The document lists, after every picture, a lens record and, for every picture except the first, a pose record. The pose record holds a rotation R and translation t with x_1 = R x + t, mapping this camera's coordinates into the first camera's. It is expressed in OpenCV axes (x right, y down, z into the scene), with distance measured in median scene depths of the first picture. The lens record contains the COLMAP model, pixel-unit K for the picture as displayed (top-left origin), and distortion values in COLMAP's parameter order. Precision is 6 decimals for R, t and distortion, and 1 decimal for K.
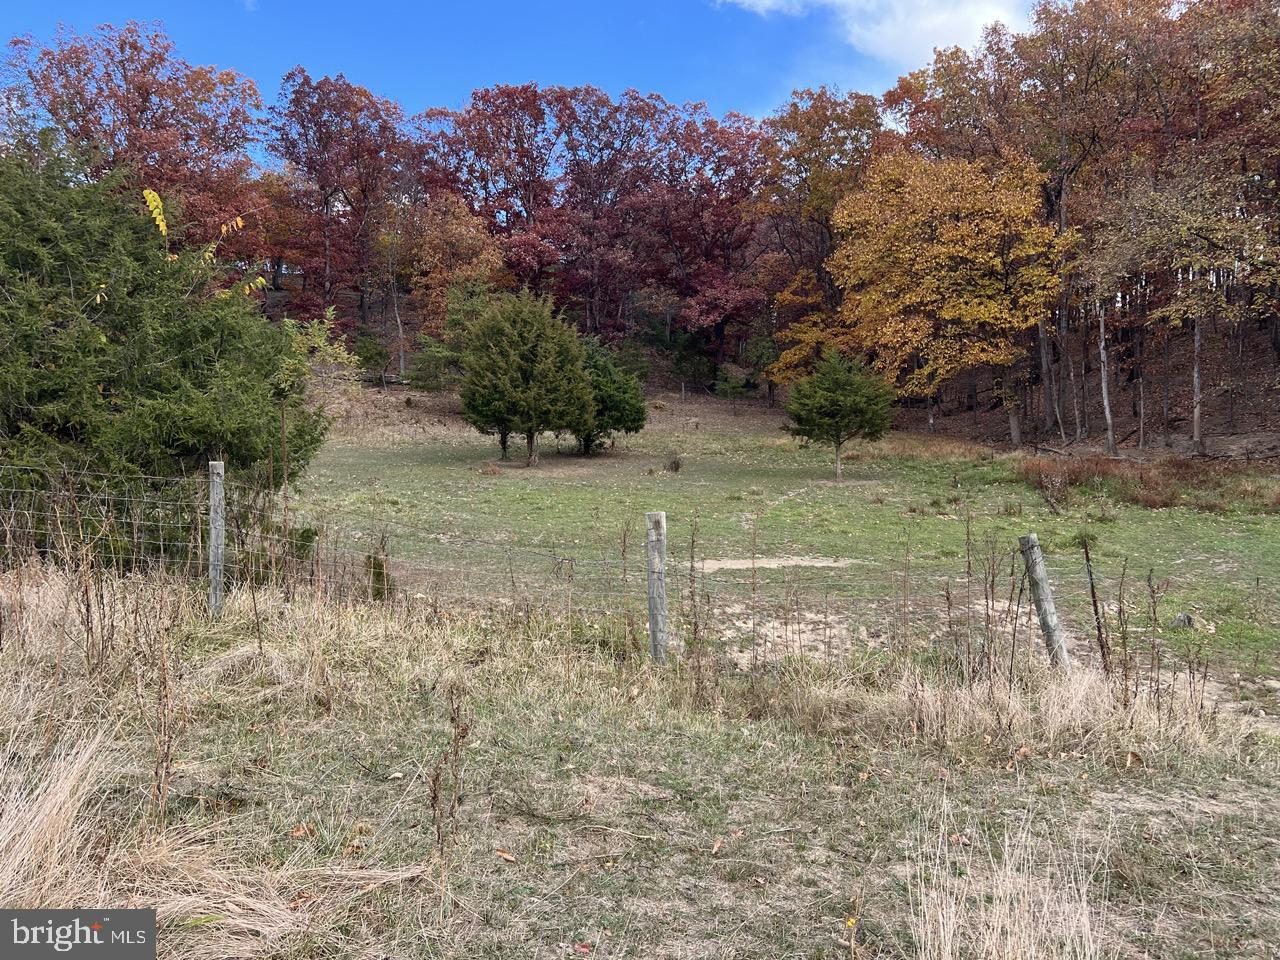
lens RADIAL K [[972.4, 0, 640.1], [0, 972.4, 480.3], [0, 0, 1]] dist [0.093592, 0.001557]
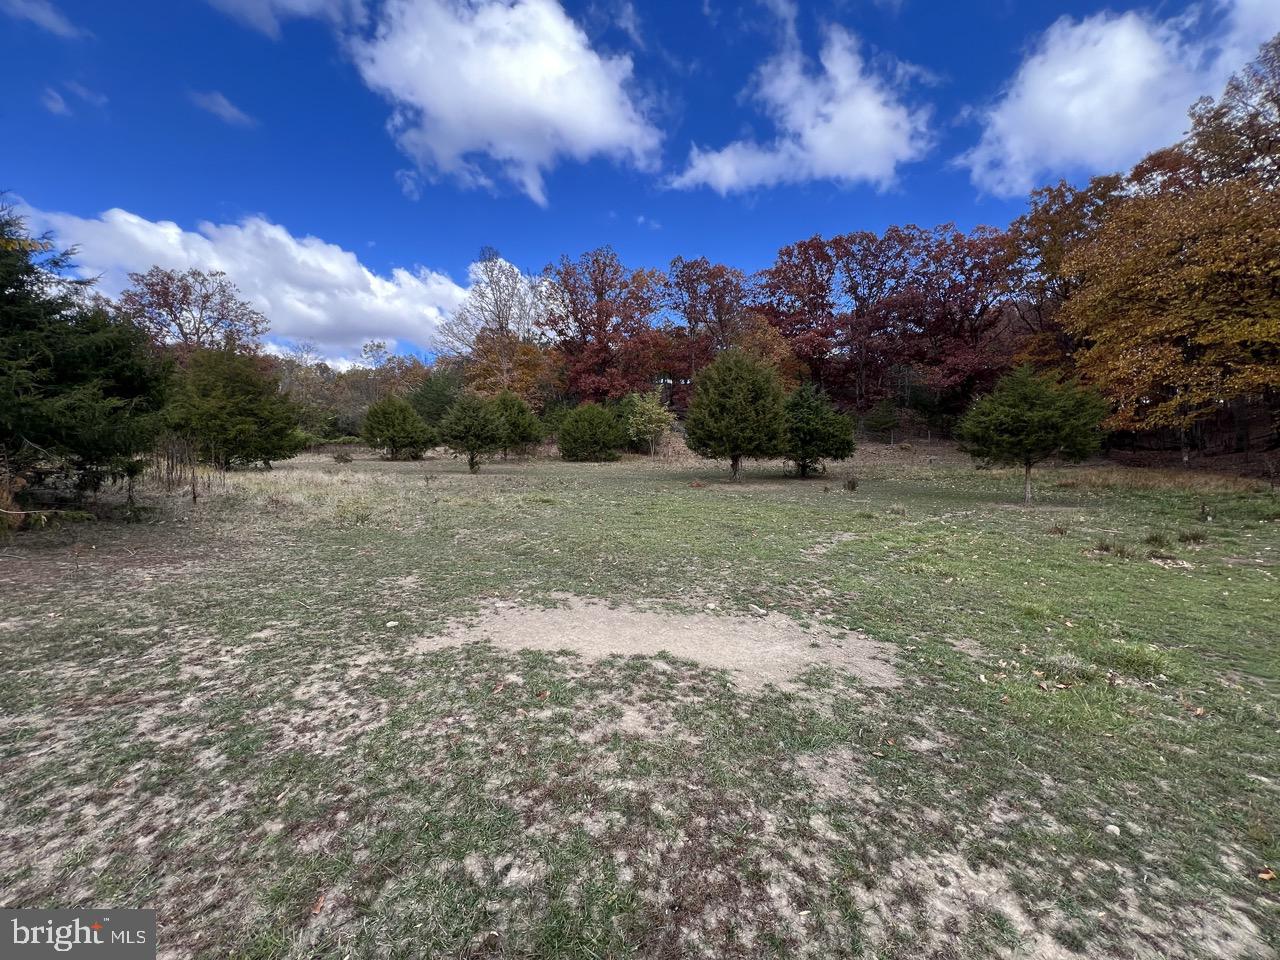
lens RADIAL K [[511.4, 0, 637.6], [0, 511.4, 482.4], [0, 0, 1]] dist [-0.000846, 0.000428]
pose [[0.854070, 0.028890, -0.519356, 0.115043], [-0.045748, 0.998759, -0.019674, 0.004293], [0.518143, 0.040563, 0.854332, 0.326718]]
